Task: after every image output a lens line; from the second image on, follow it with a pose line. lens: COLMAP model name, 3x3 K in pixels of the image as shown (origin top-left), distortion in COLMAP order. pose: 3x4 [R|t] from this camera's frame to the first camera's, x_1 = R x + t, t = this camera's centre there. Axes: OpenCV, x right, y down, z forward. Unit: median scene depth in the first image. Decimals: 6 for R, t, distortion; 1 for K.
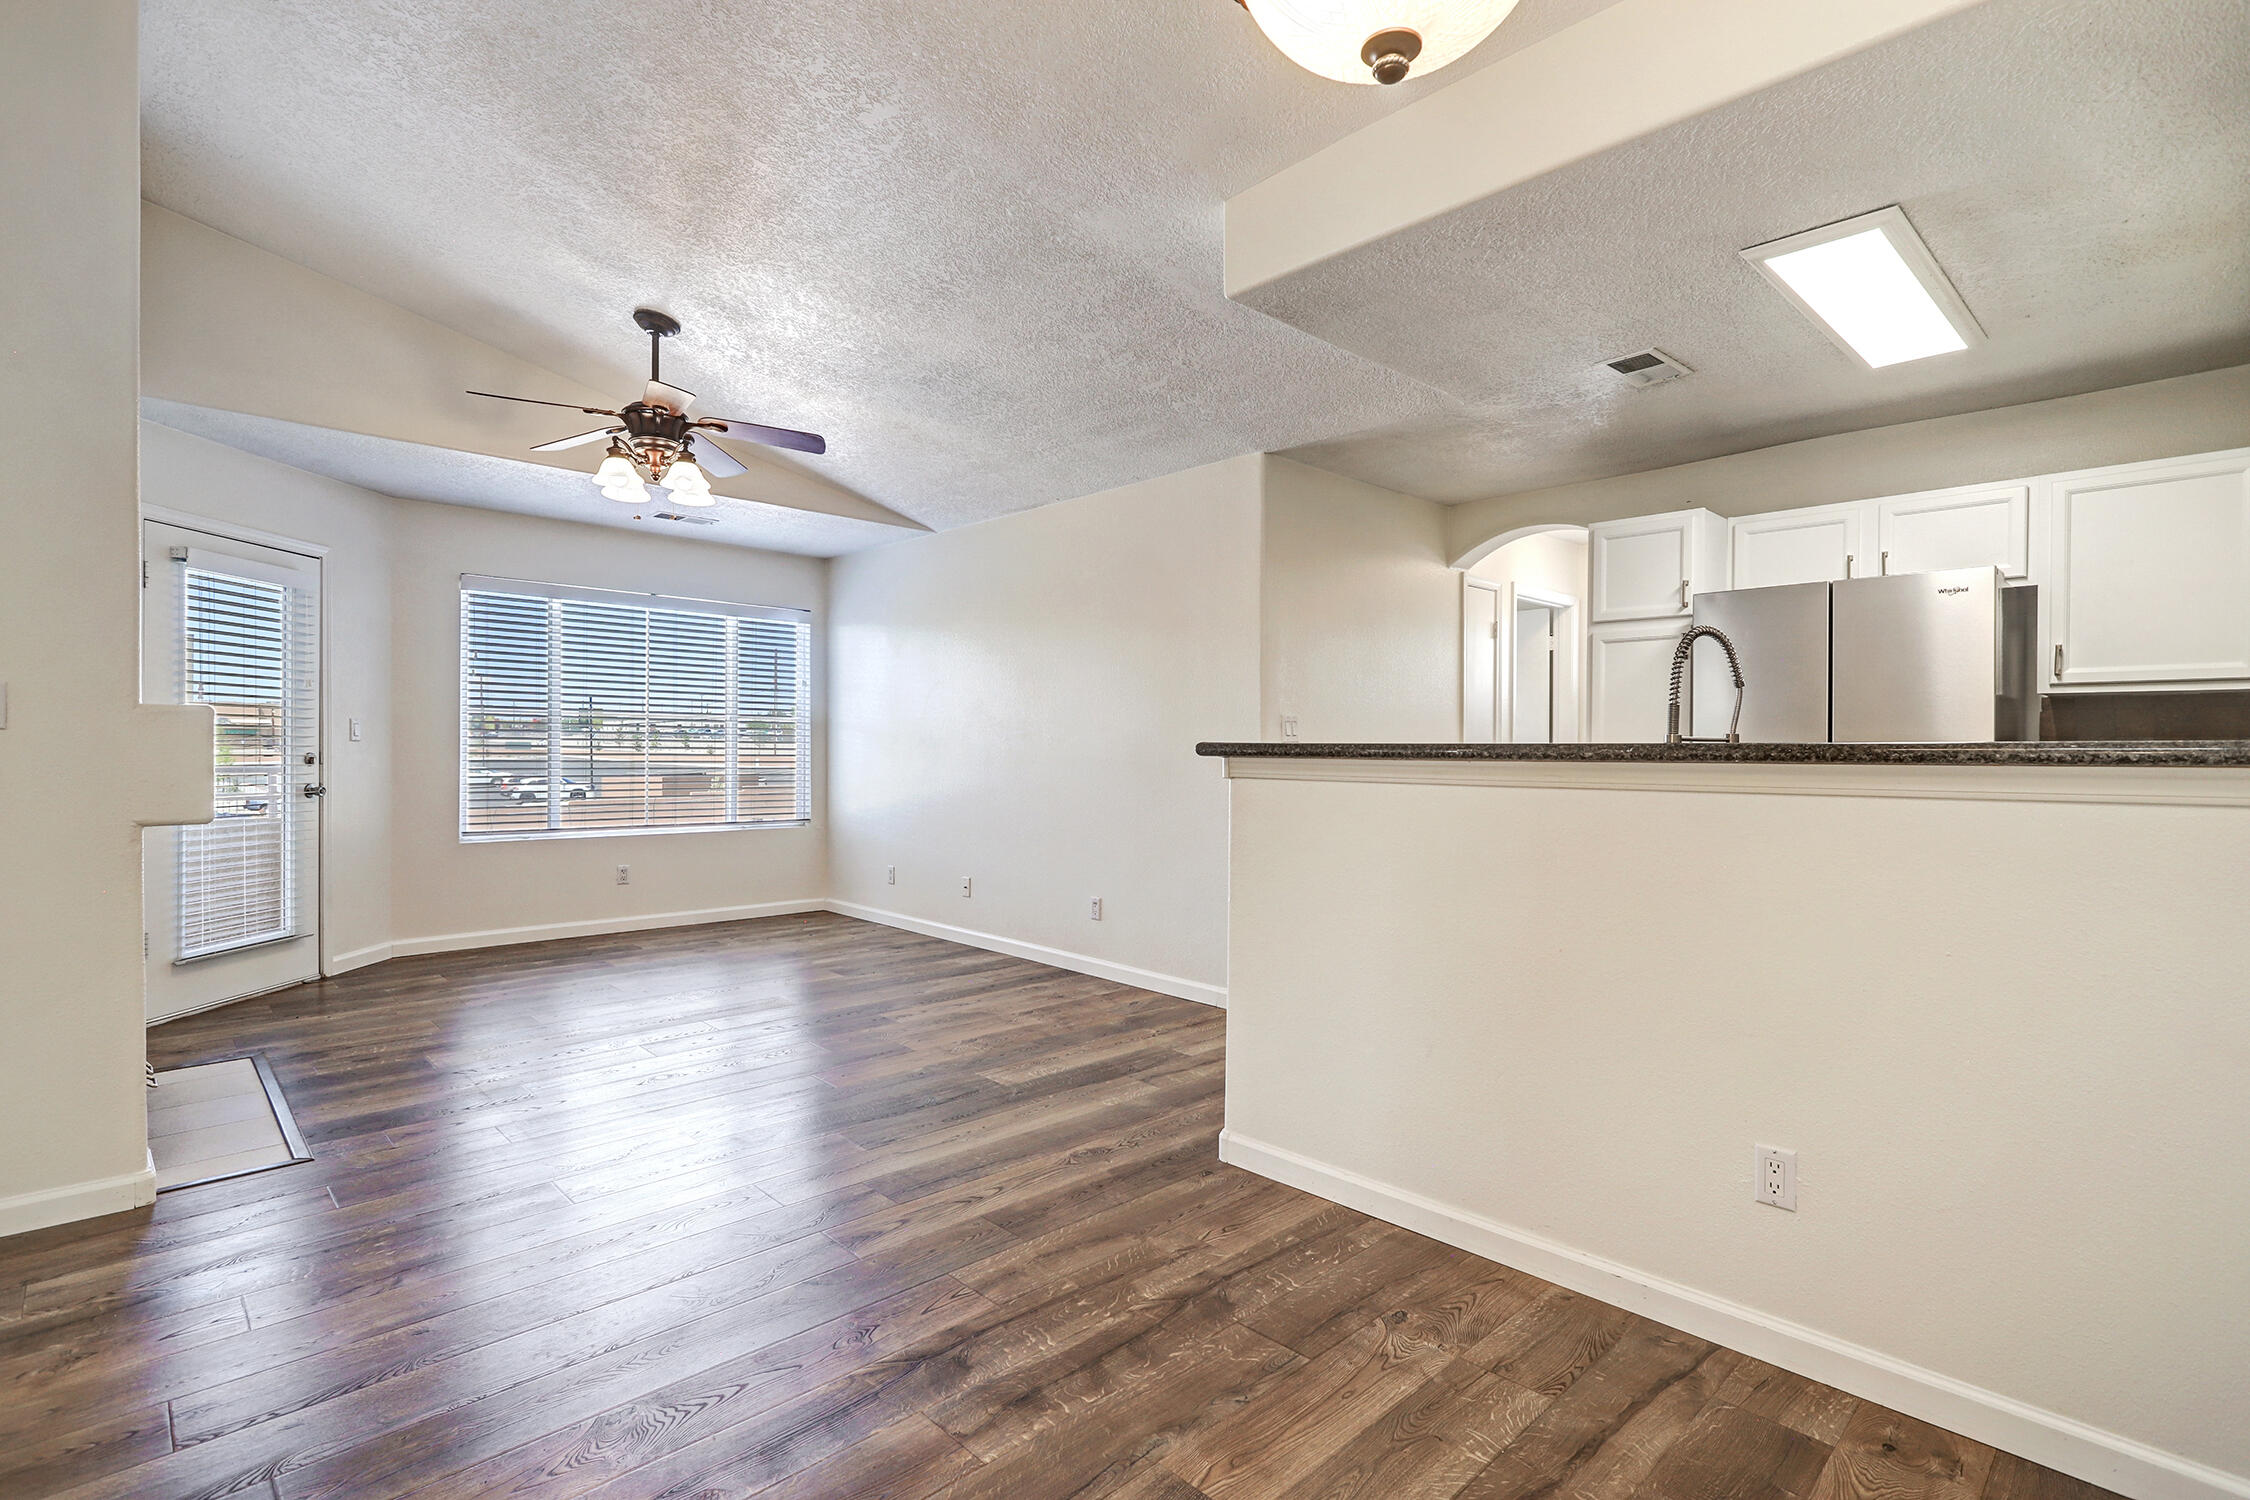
lens RADIAL K [[1073.3, 0, 1142.8], [0, 1073.3, 751.8], [0, 0, 1]] dist [0.000949, 0.001560]
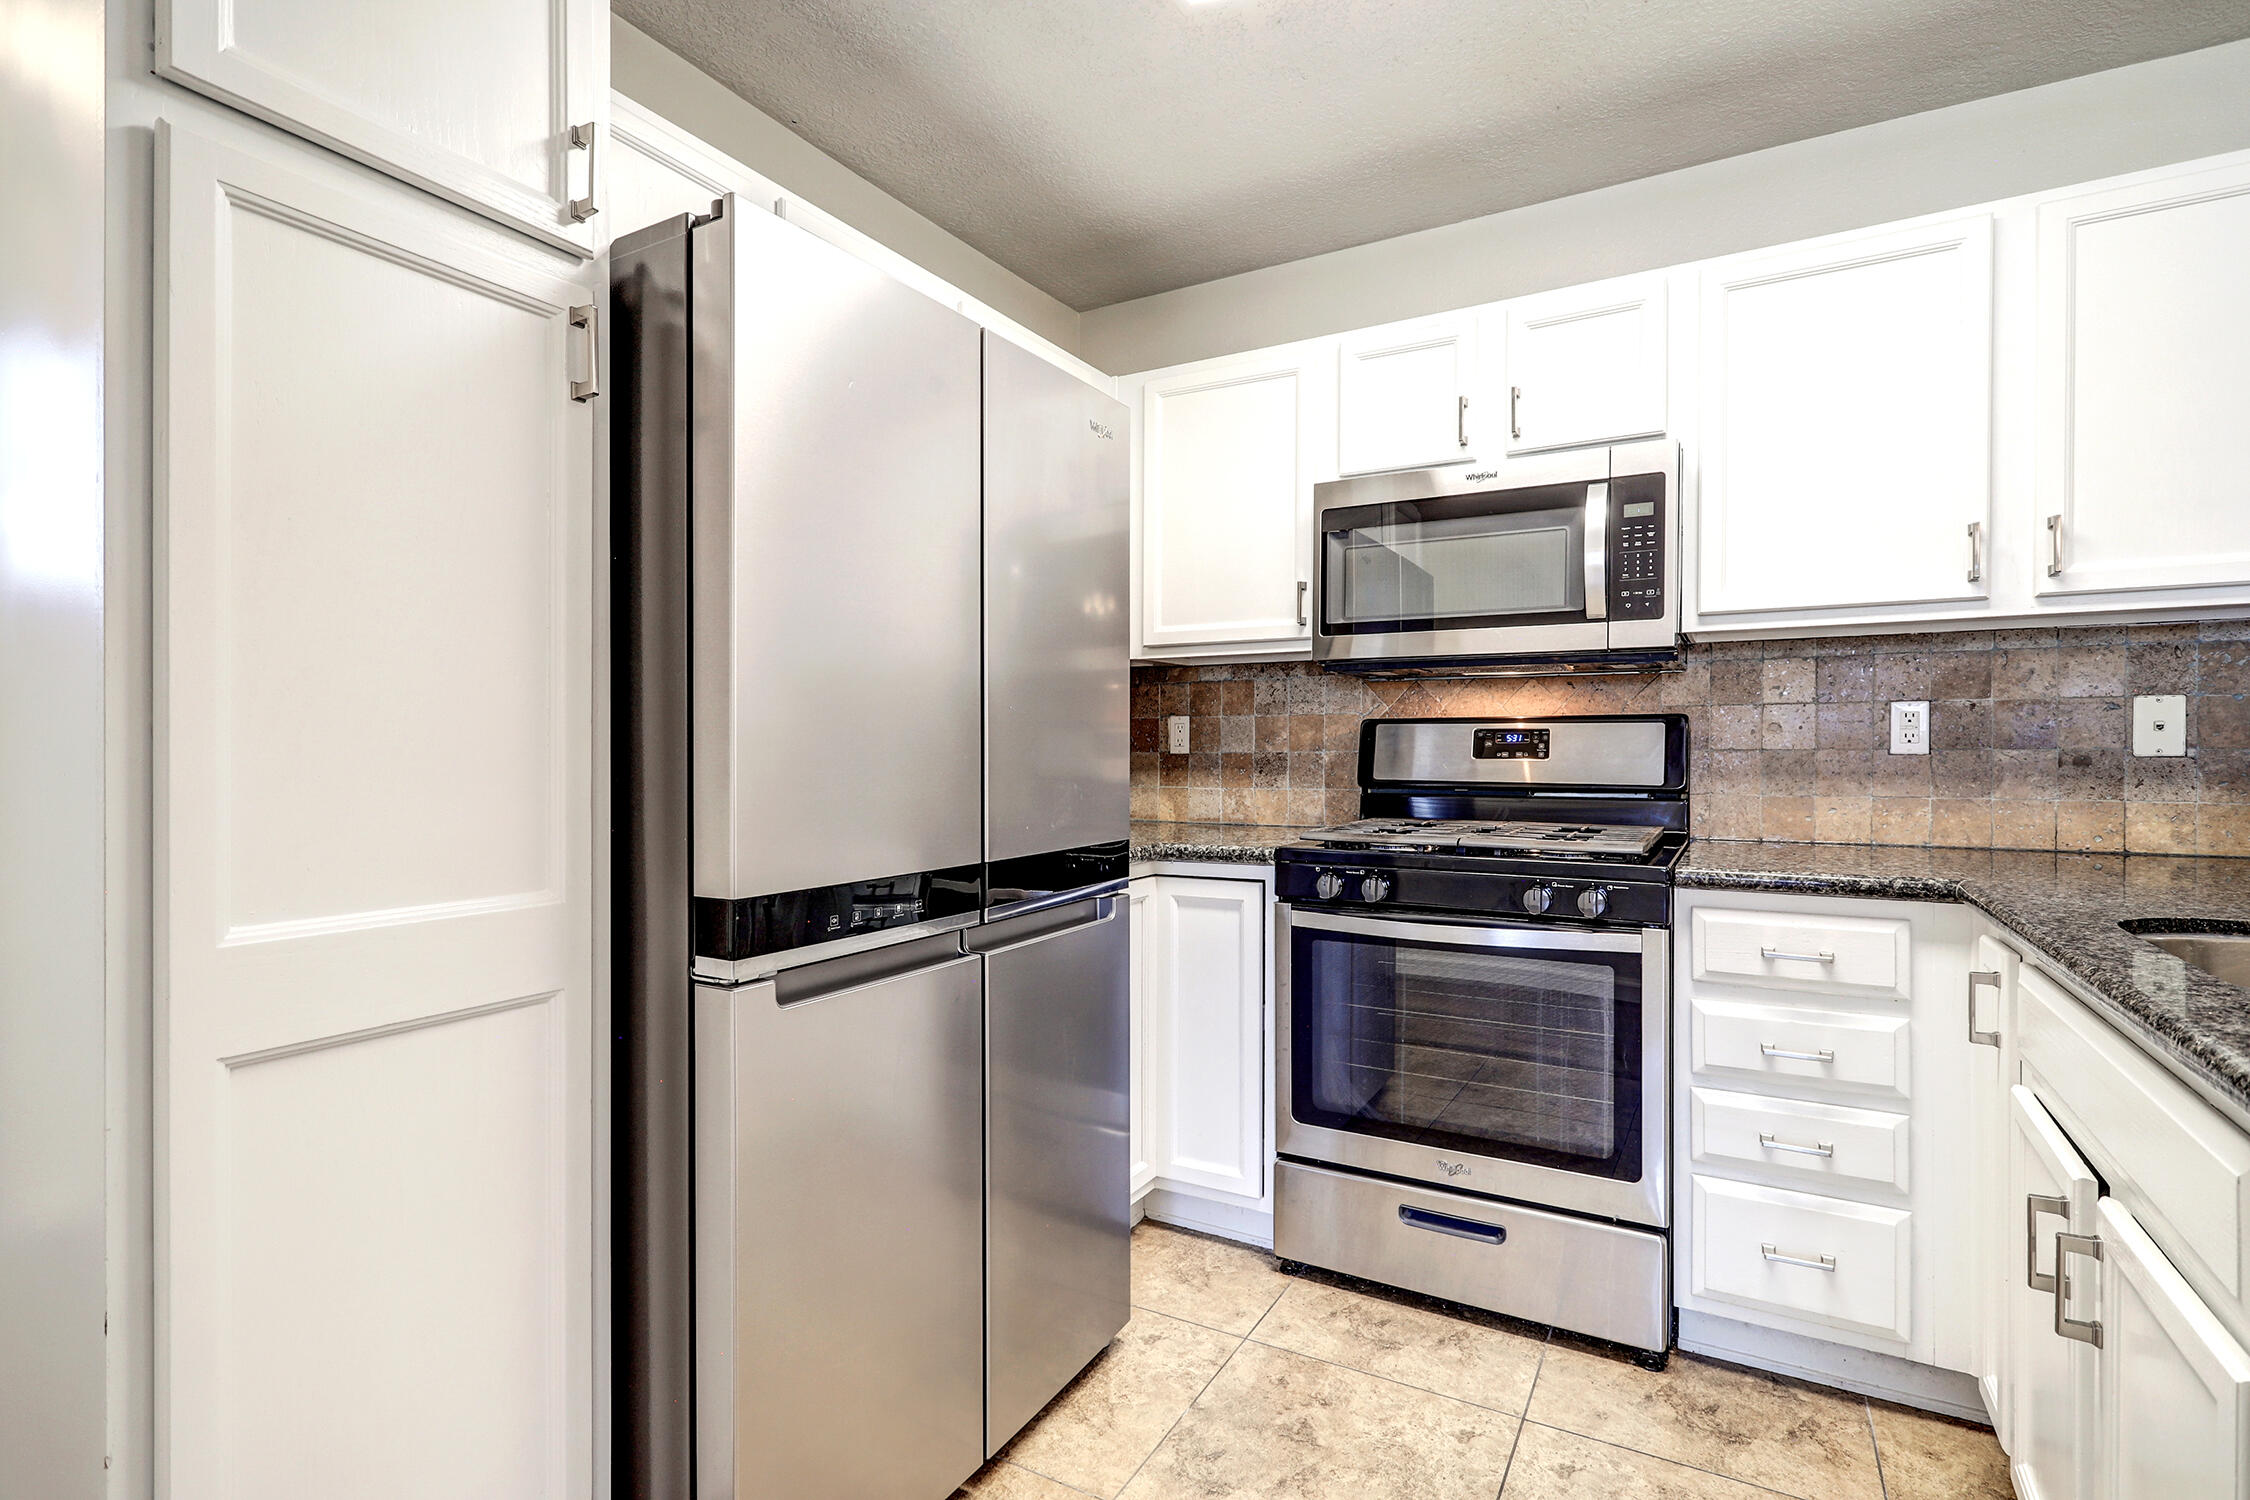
lens RADIAL K [[1073.3, 0, 1142.8], [0, 1073.3, 751.8], [0, 0, 1]] dist [0.000949, 0.001560]
pose [[-0.277643, -0.002101, 0.960682, 0.311054], [0.009702, 0.999940, 0.004991, 0.013242], [-0.960635, 0.010706, -0.277606, 1.562739]]
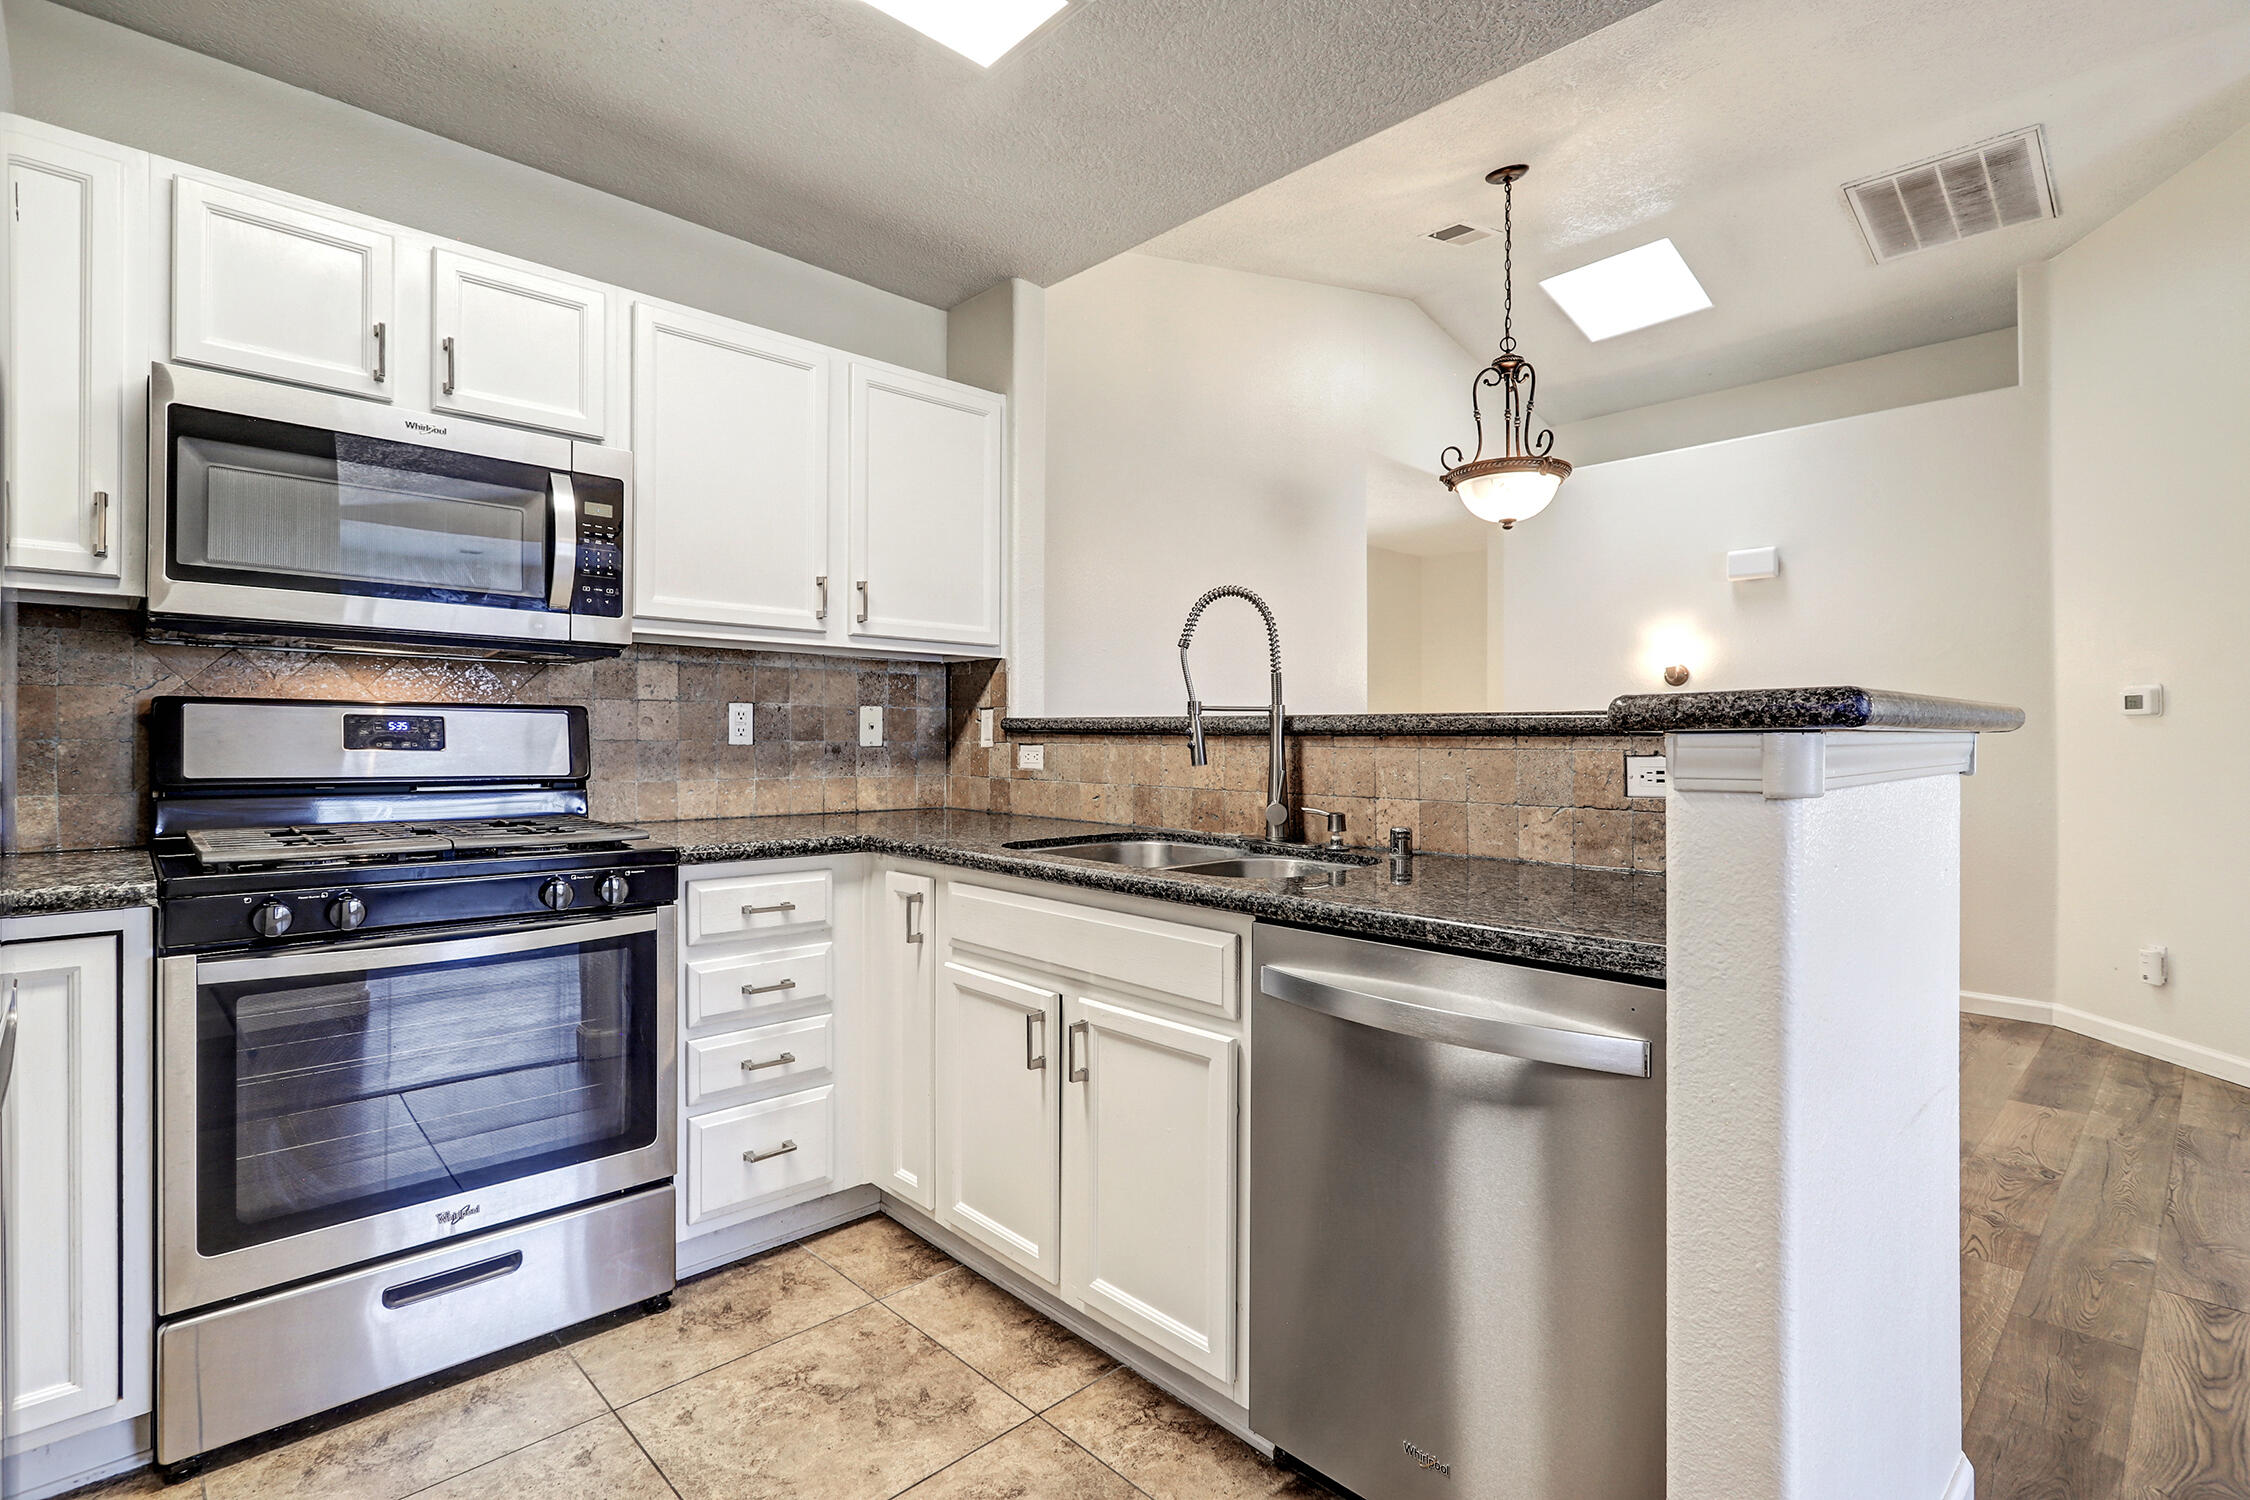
lens RADIAL K [[1067.4, 0, 1142.5], [0, 1067.4, 739.5], [0, 0, 1]] dist [0.003774, 0.000051]
pose [[-0.999976, -0.006868, -0.001188, 0.569390], [-0.006877, 0.999949, 0.007330, 0.009188], [0.001138, 0.007338, -0.999972, 1.825624]]
